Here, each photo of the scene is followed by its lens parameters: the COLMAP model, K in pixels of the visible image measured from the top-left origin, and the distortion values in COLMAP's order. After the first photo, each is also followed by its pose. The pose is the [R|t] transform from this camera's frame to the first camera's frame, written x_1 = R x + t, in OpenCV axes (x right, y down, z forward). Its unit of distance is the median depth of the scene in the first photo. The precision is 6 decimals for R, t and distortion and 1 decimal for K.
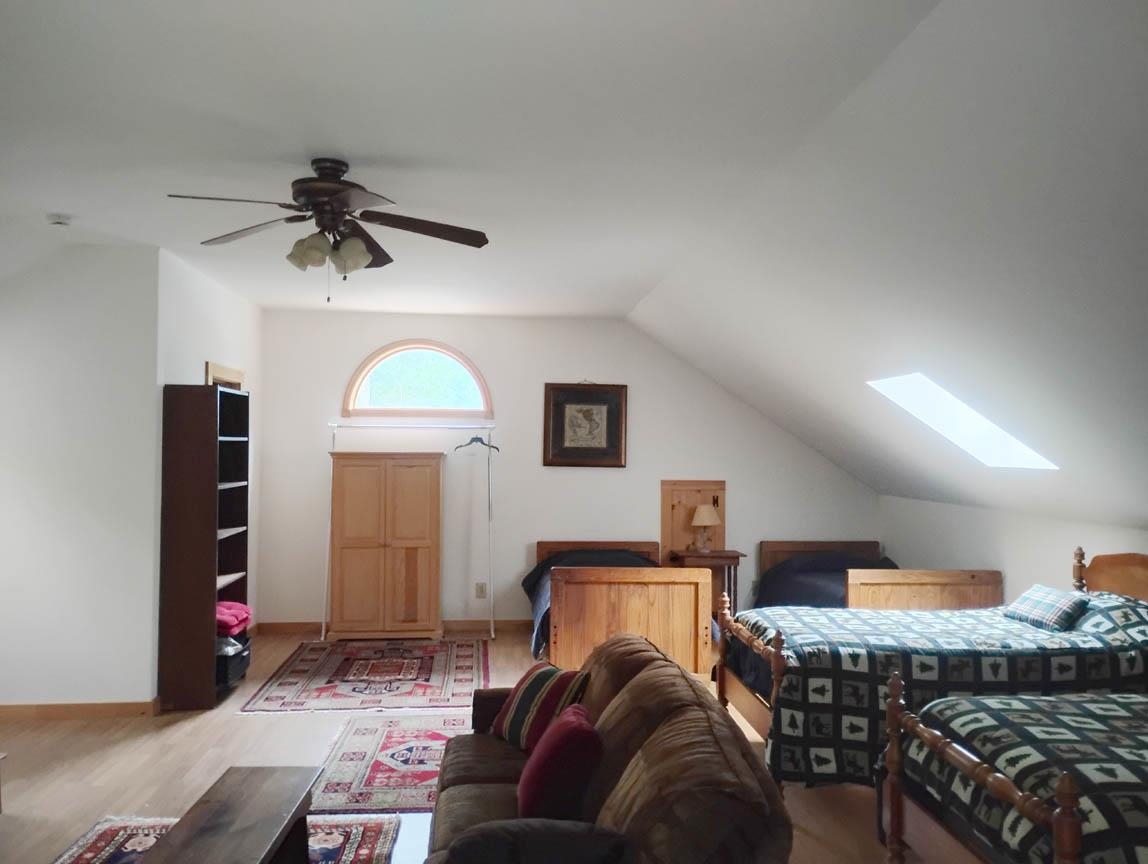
lens RADIAL K [[965.4, 0, 574.0], [0, 965.4, 432.0], [0, 0, 1]] dist [0.052548, -0.040101]
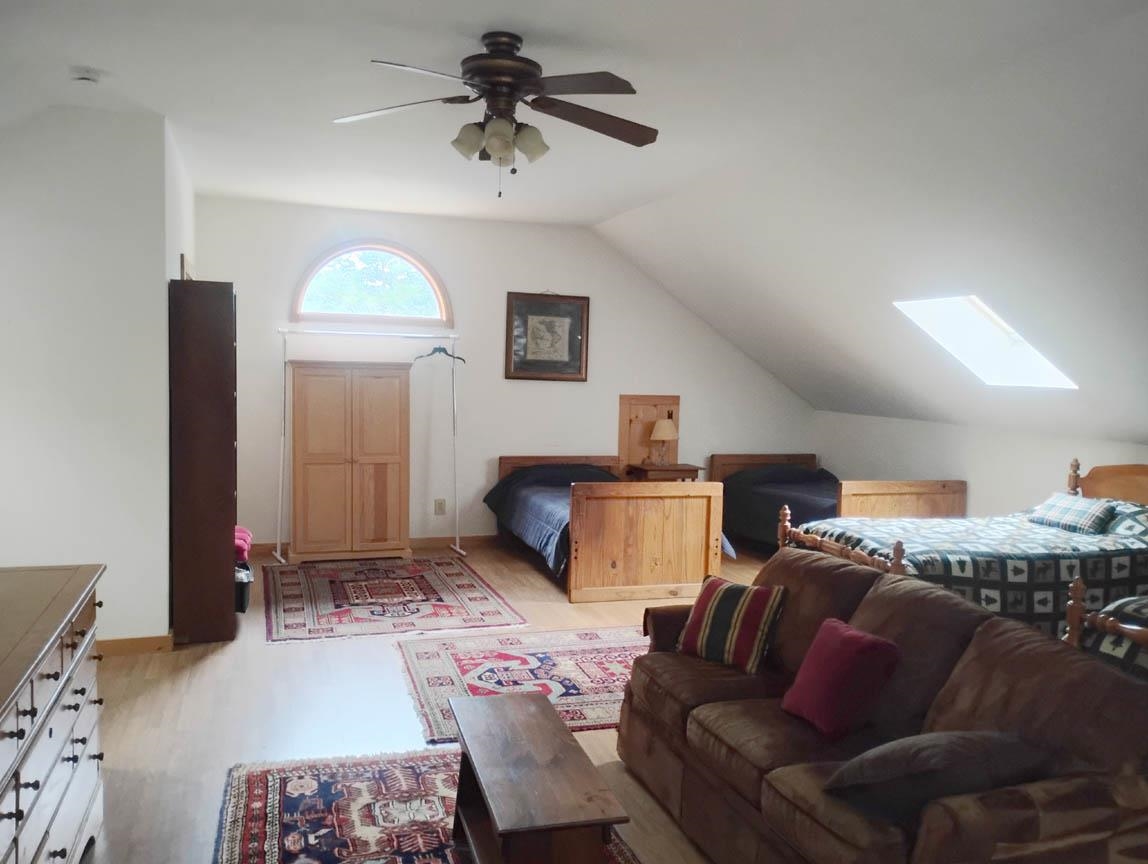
lens RADIAL K [[965.4, 0, 574.0], [0, 965.4, 432.0], [0, 0, 1]] dist [0.052548, -0.040101]
pose [[0.971284, 0.000912, 0.237920, -0.262371], [-0.022347, 0.995922, 0.087412, 0.002800], [-0.236870, -0.090219, 0.967343, 0.056390]]
